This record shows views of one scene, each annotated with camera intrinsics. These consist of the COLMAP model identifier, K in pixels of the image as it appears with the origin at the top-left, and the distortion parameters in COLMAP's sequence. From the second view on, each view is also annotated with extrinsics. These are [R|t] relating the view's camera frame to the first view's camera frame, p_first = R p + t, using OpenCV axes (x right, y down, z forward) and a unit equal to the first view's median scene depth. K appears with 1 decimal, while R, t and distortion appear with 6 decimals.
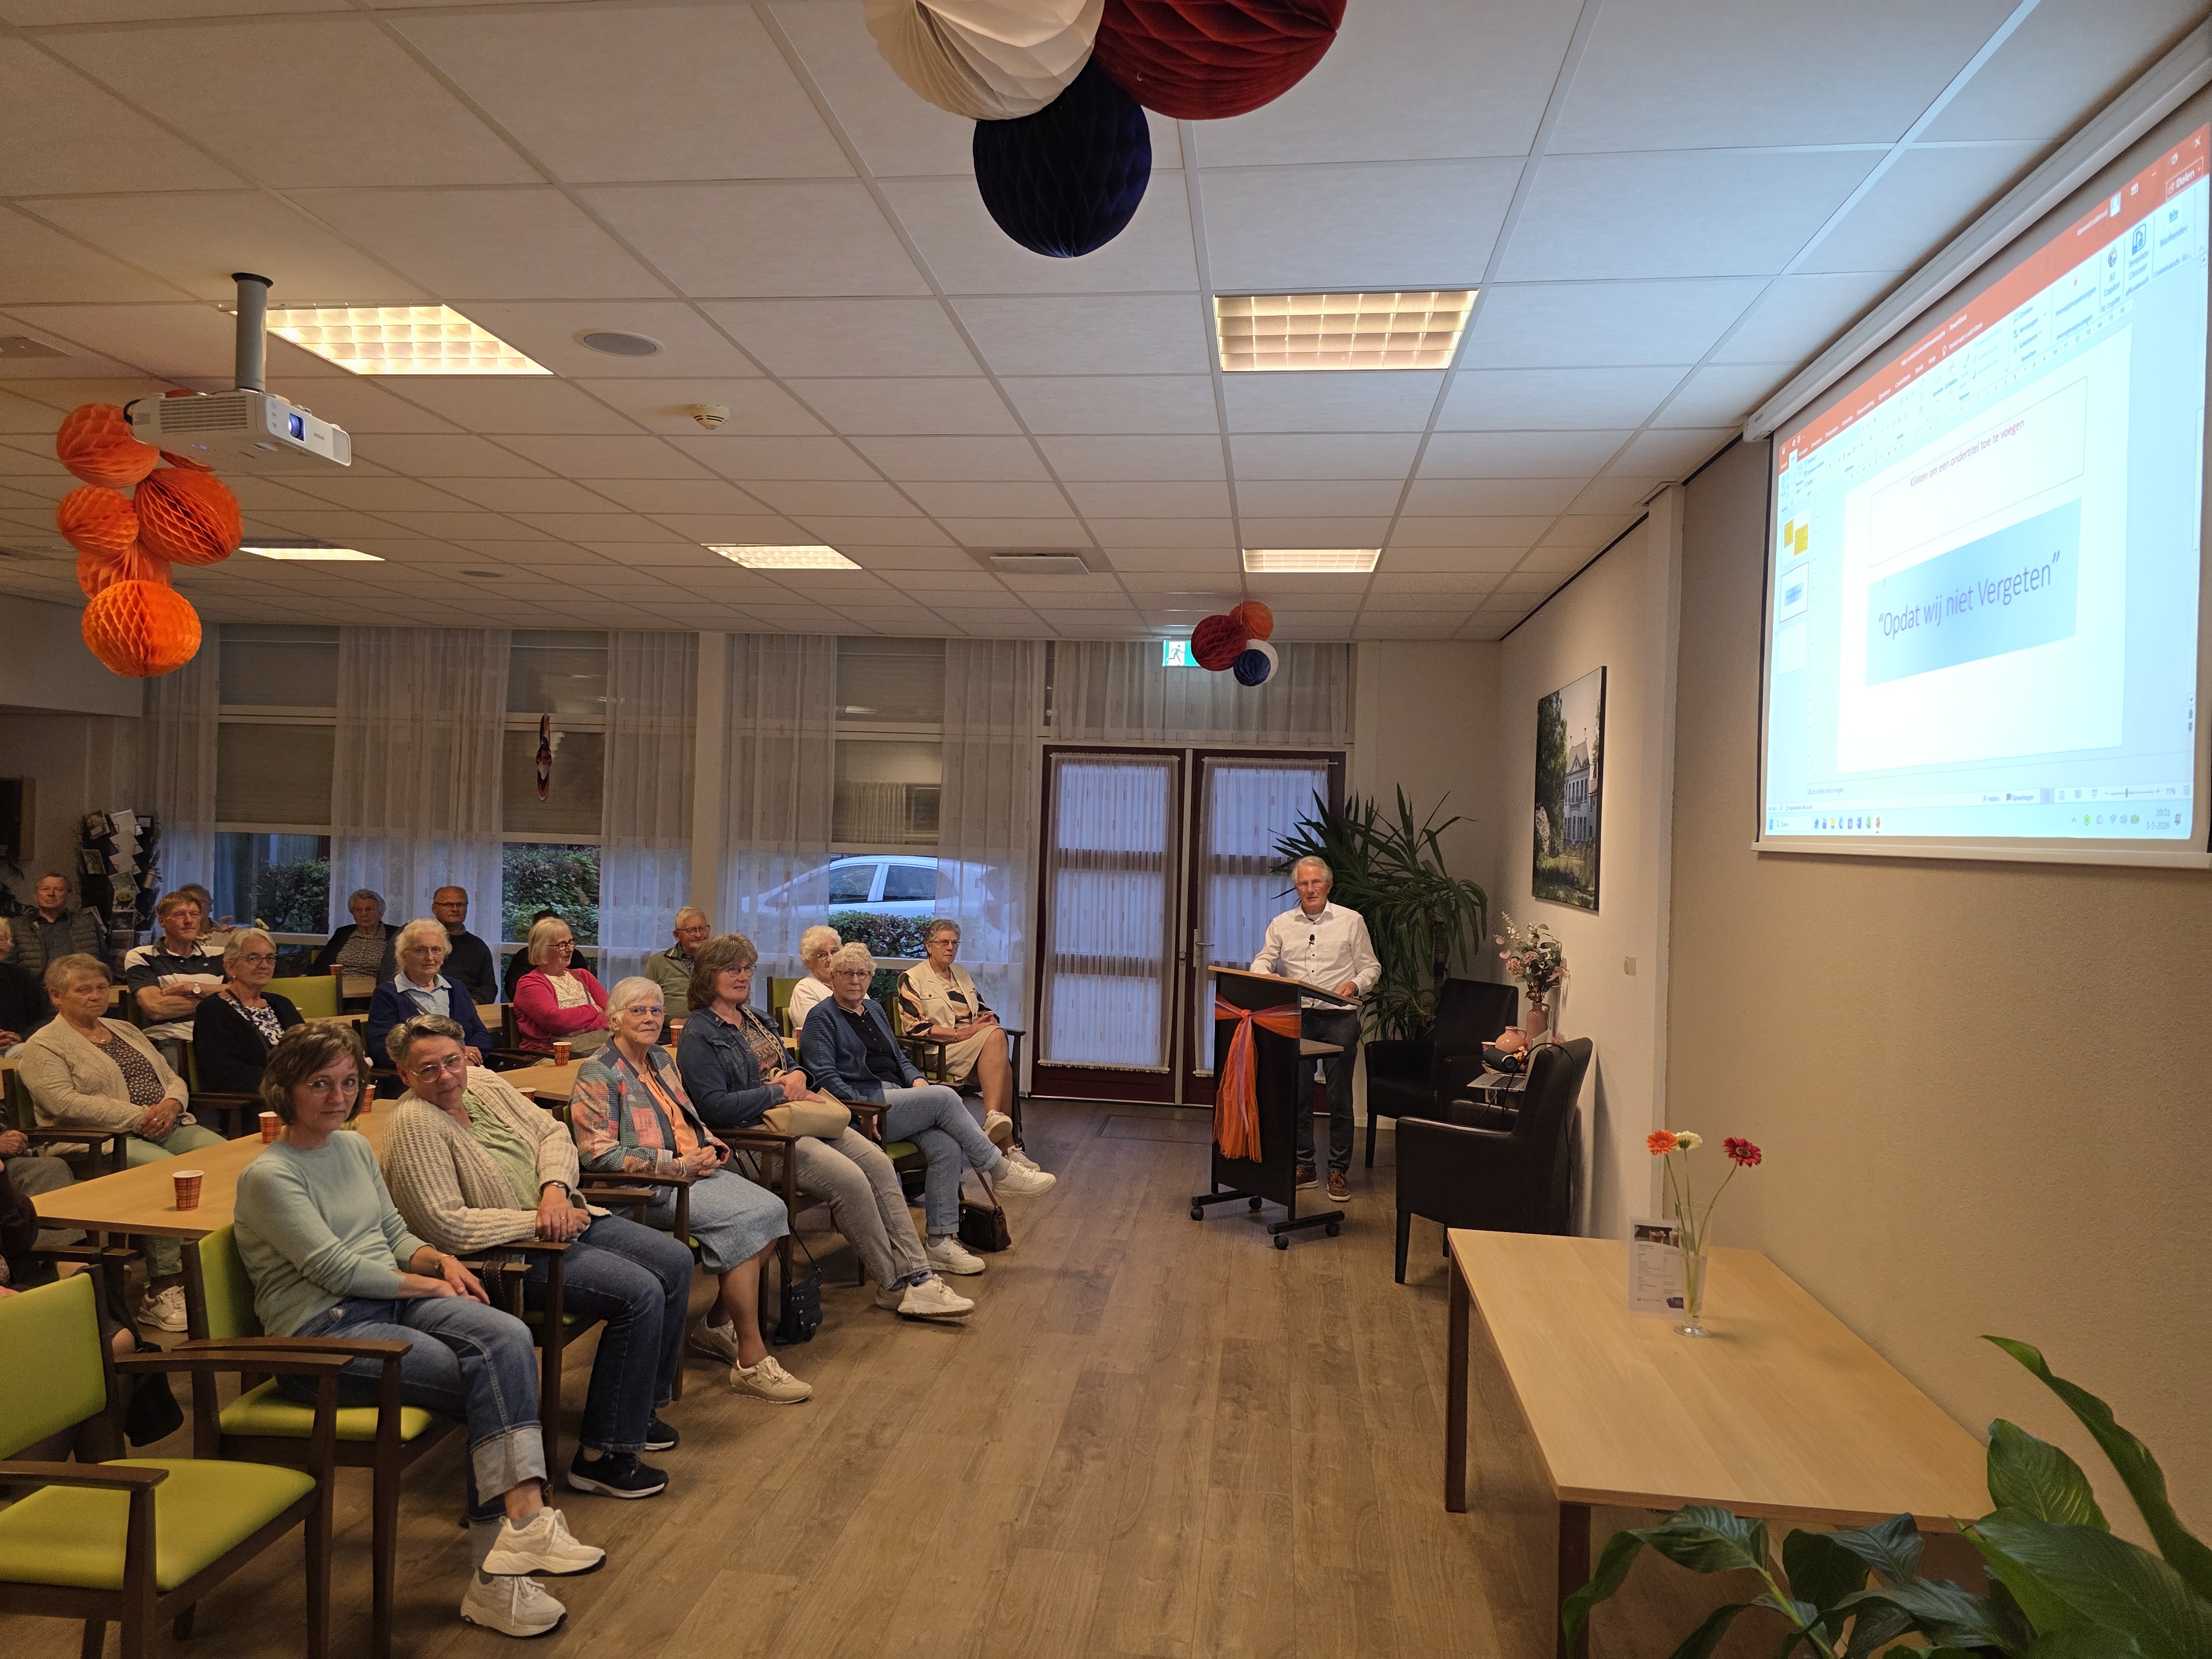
lens RADIAL K [[1496.8, 0, 1108.8], [0, 1496.8, 828.4], [0, 0, 1]] dist [0.091476, -0.094301]
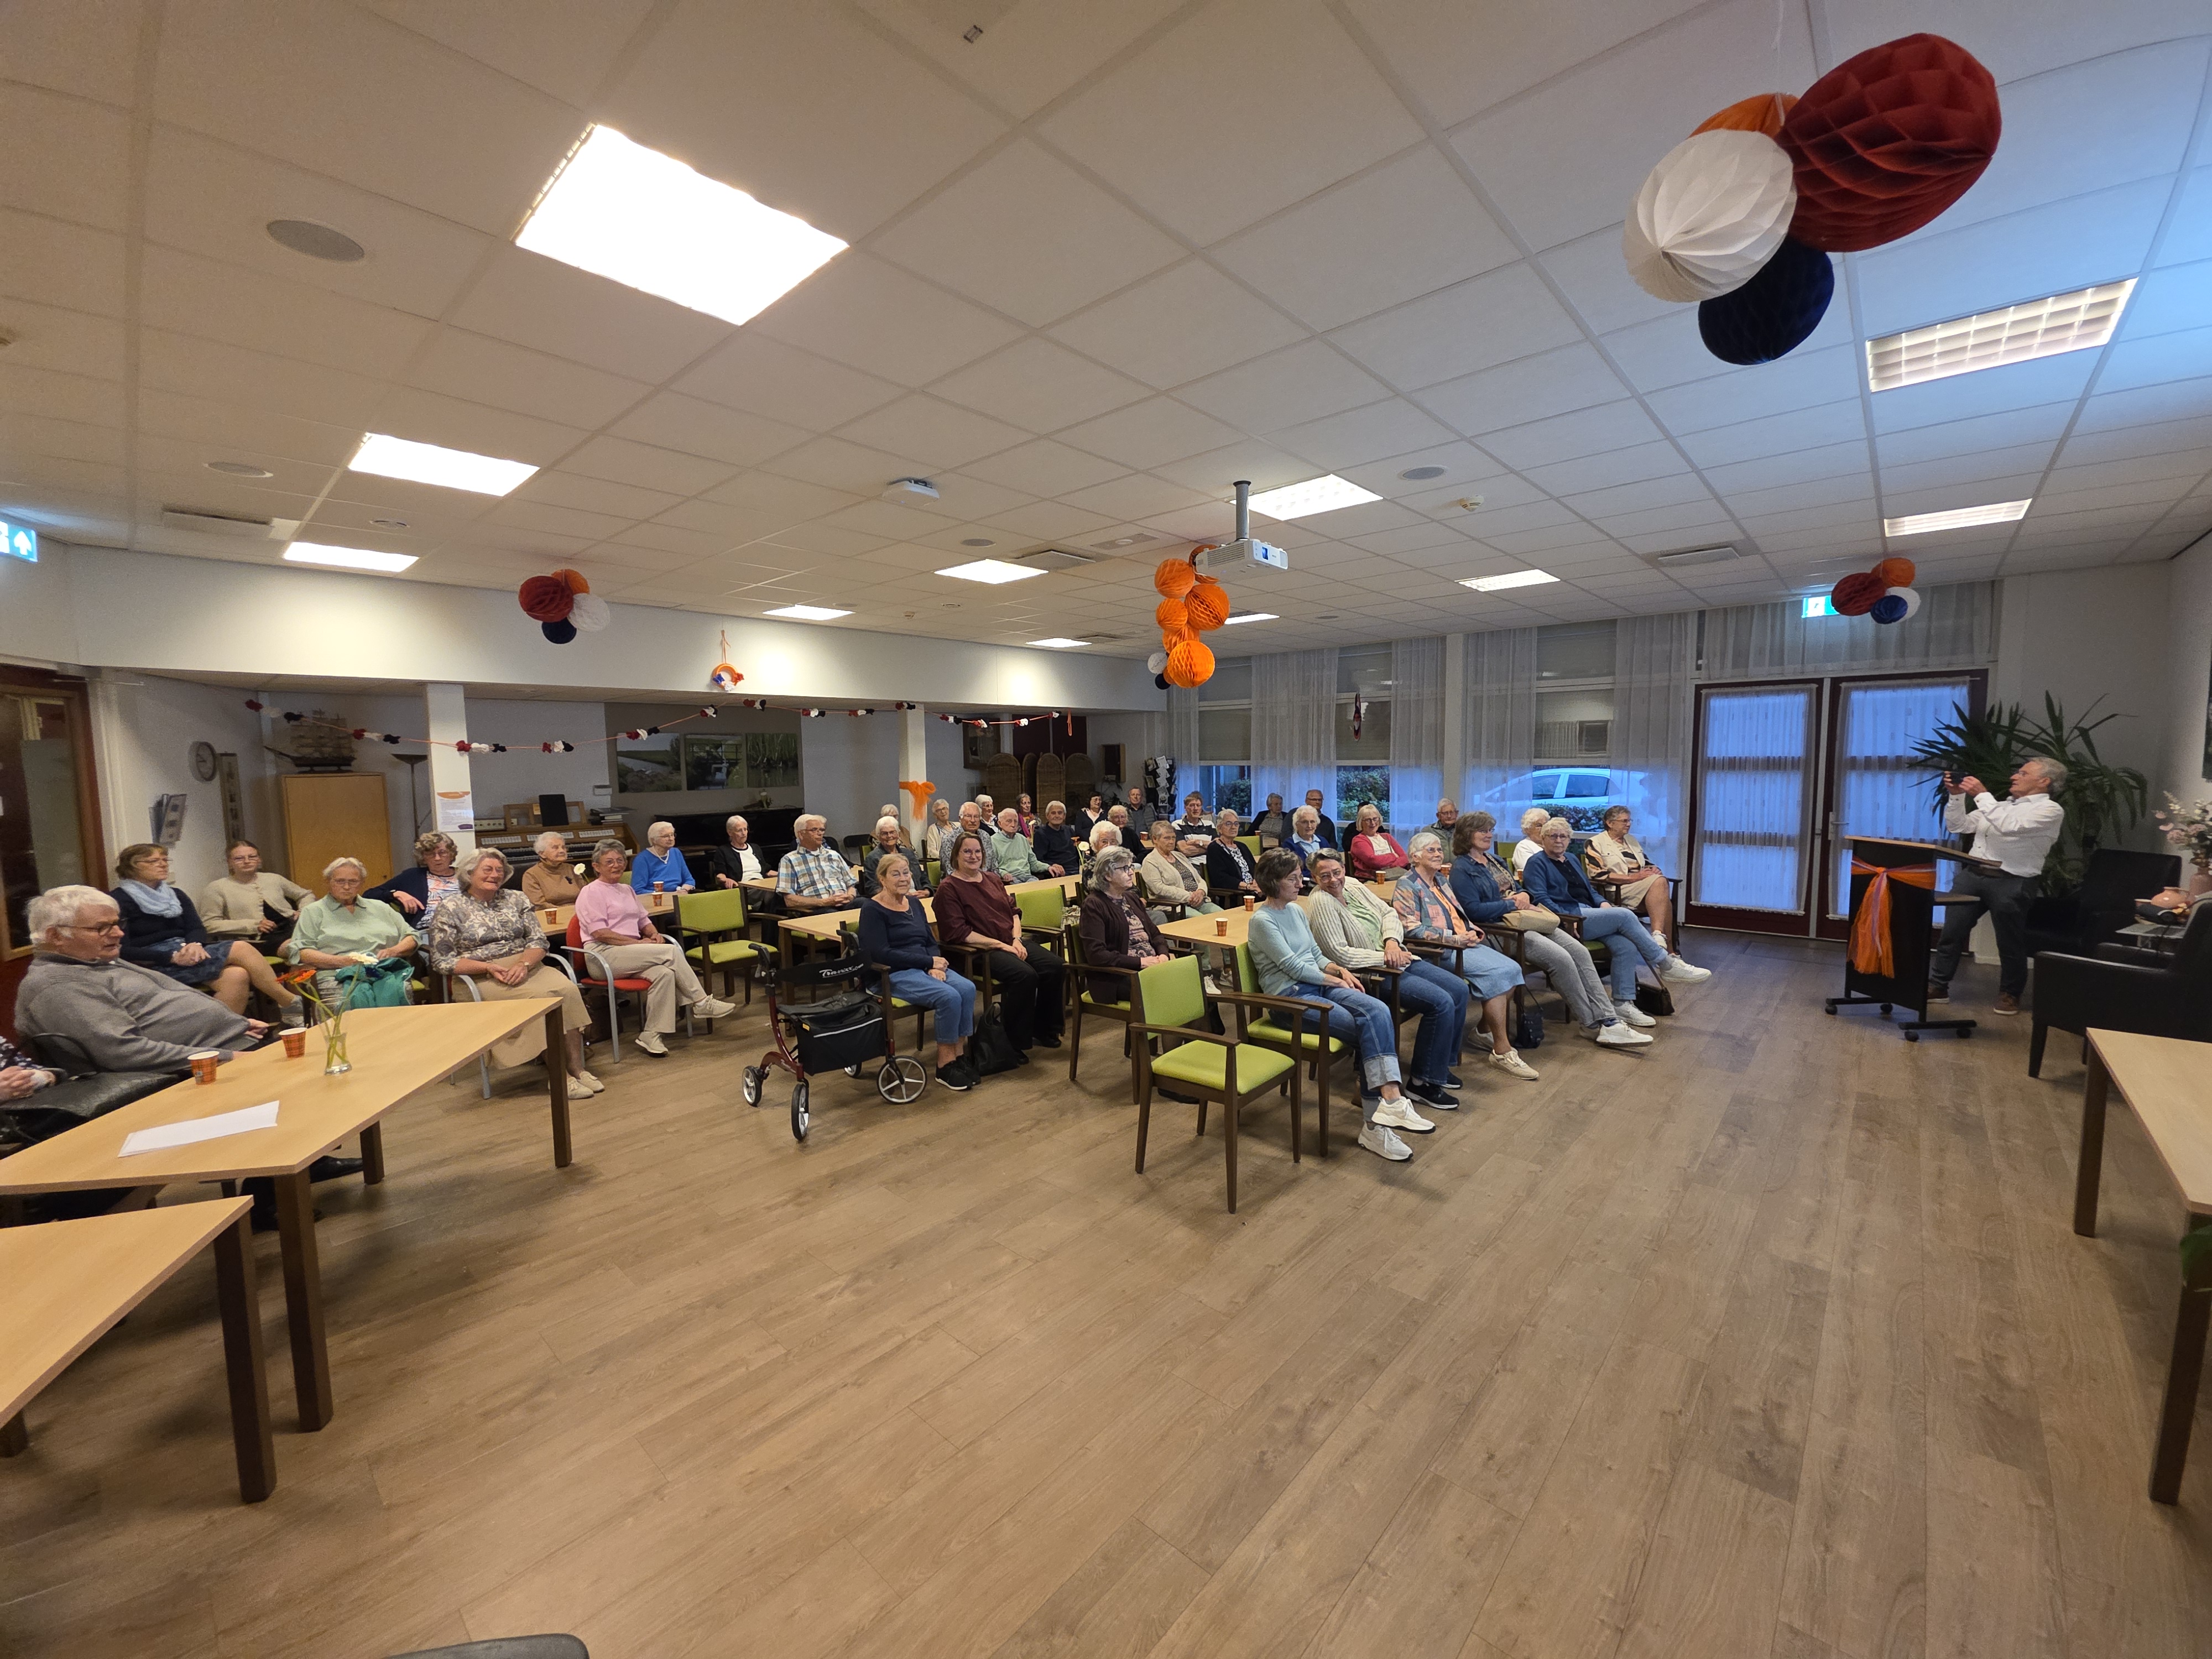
lens RADIAL K [[890.8, 0, 1106.0], [0, 890.8, 829.5], [0, 0, 1]] dist [0.017993, -0.009579]
pose [[0.815445, 0.006871, -0.578793, -0.011732], [0.037877, 0.997153, 0.065201, 0.009834], [0.577594, -0.075091, 0.812863, -0.066894]]
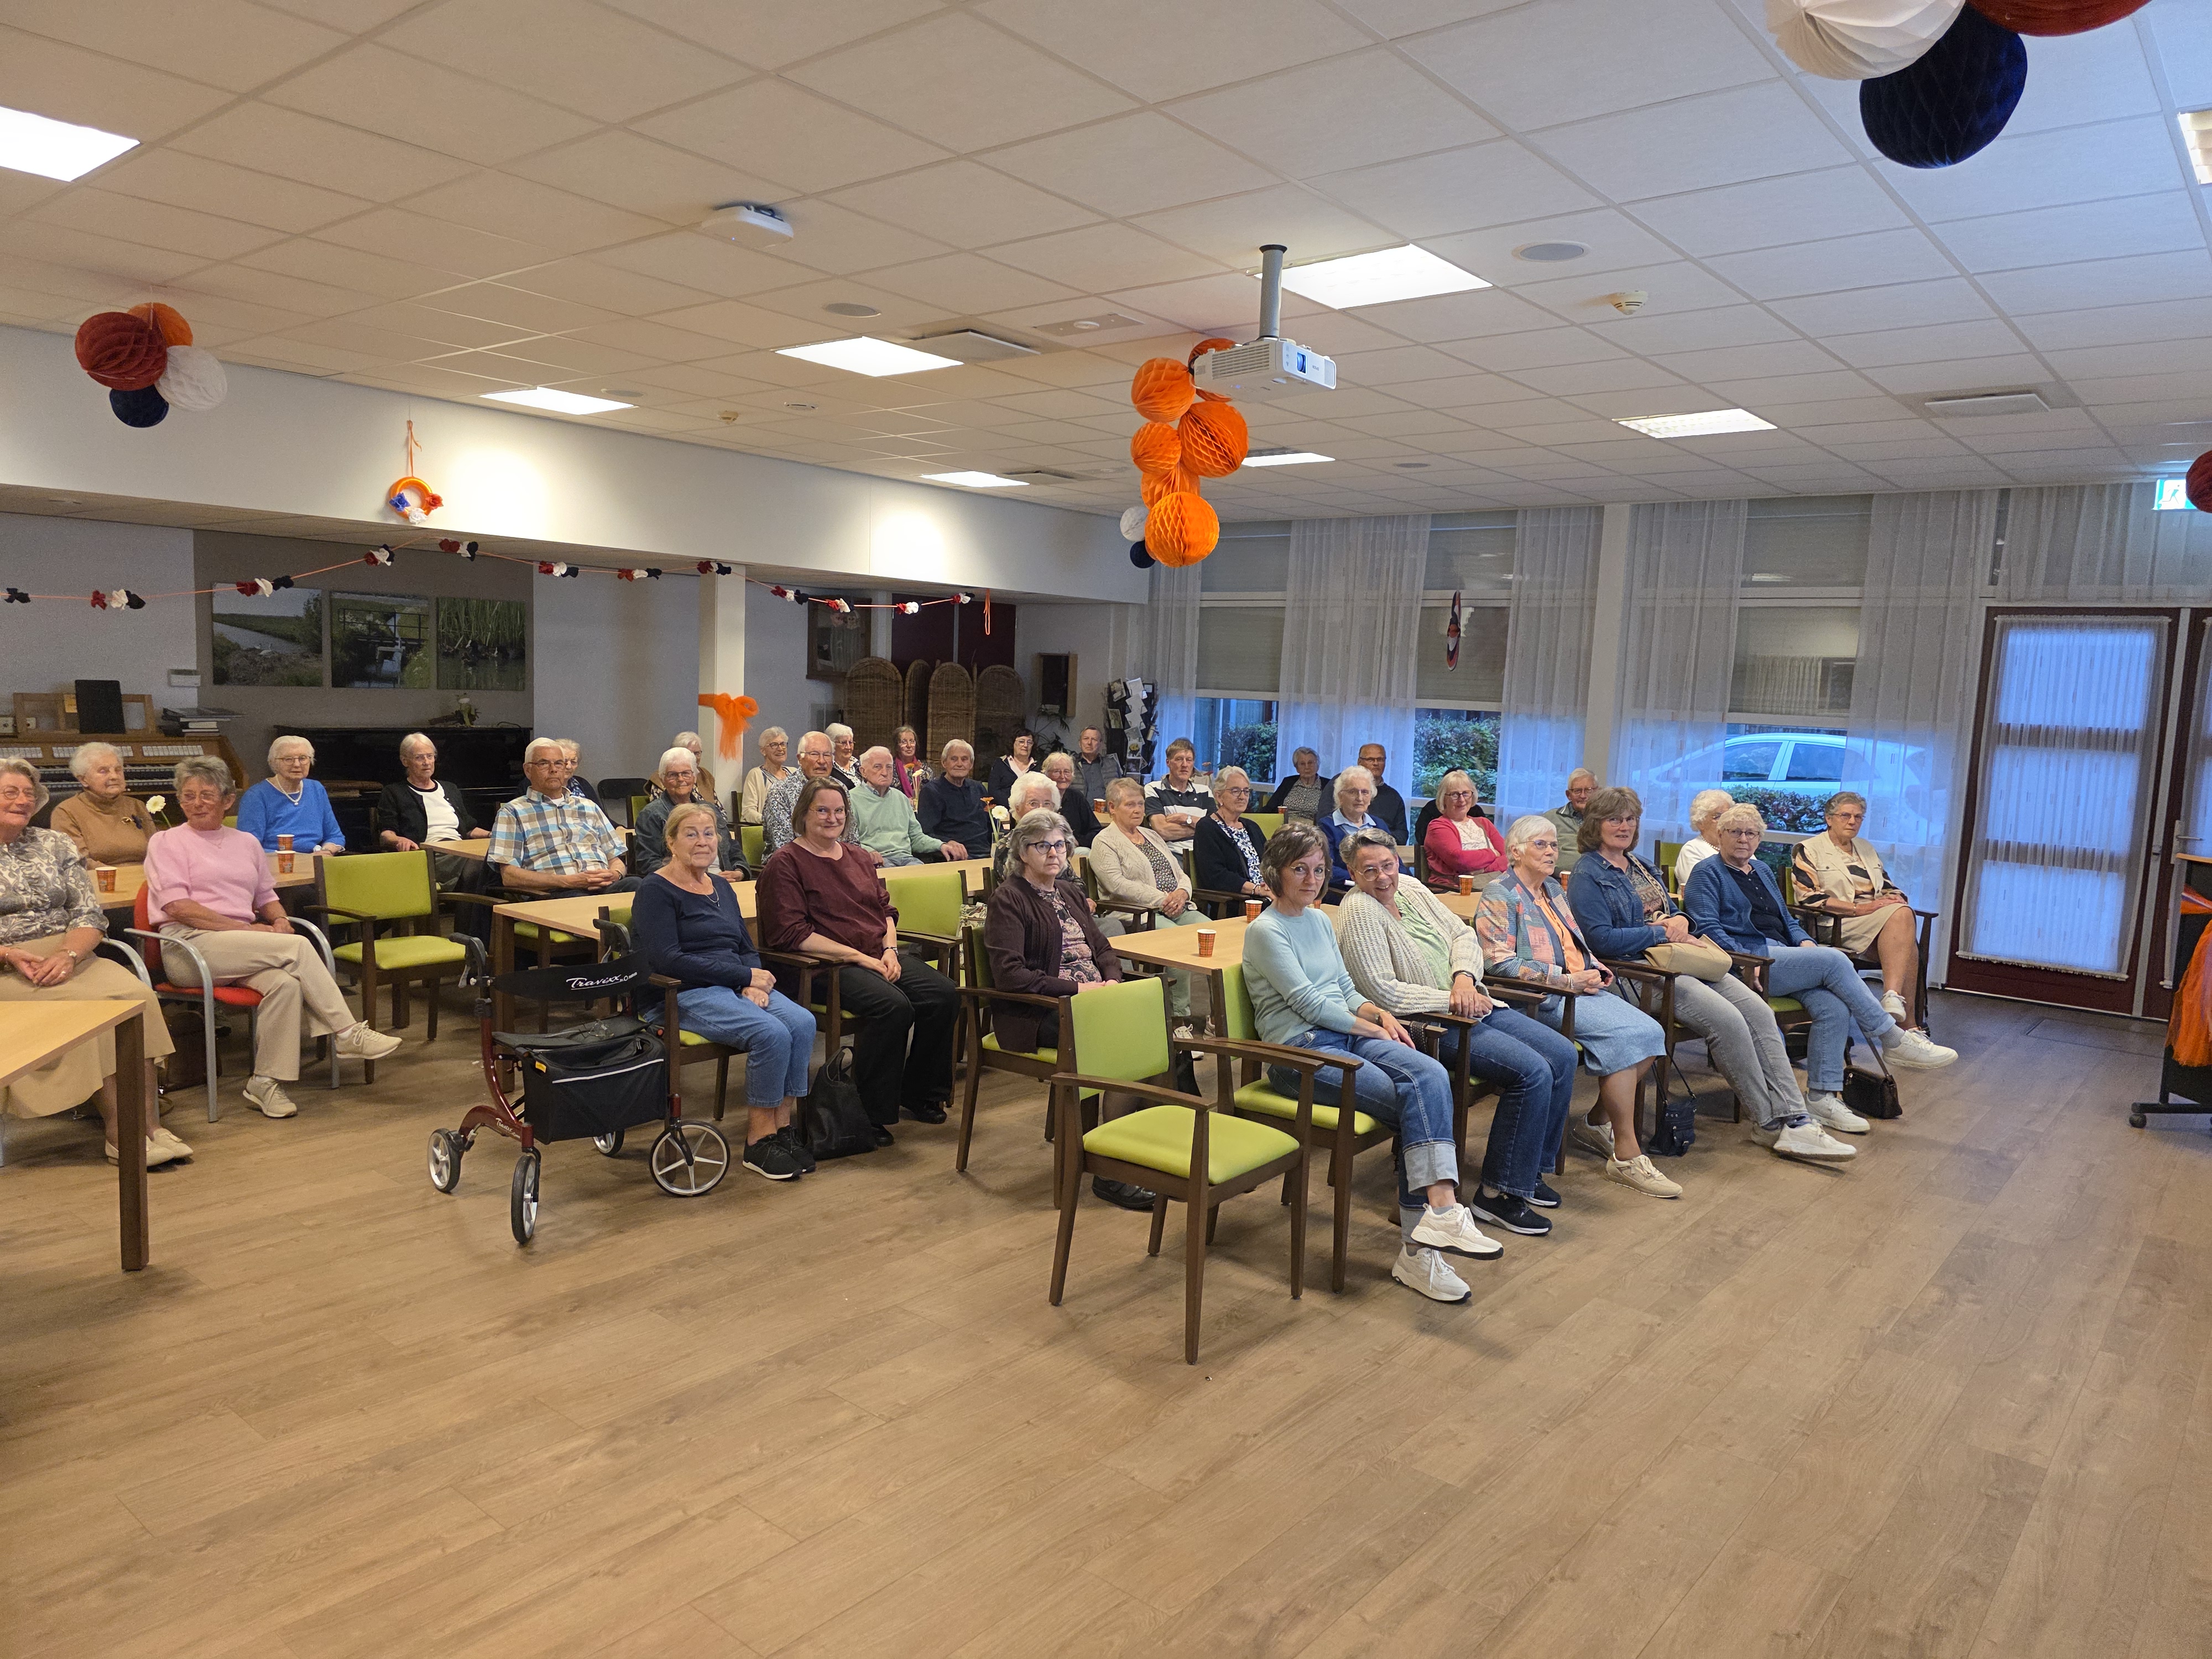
lens RADIAL K [[1496.8, 0, 1108.8], [0, 1496.8, 828.4], [0, 0, 1]] dist [0.091476, -0.094301]
pose [[0.839438, 0.060429, -0.540085, 0.029984], [-0.017636, 0.996304, 0.084064, 0.016233], [0.543169, -0.061042, 0.837401, -0.118041]]
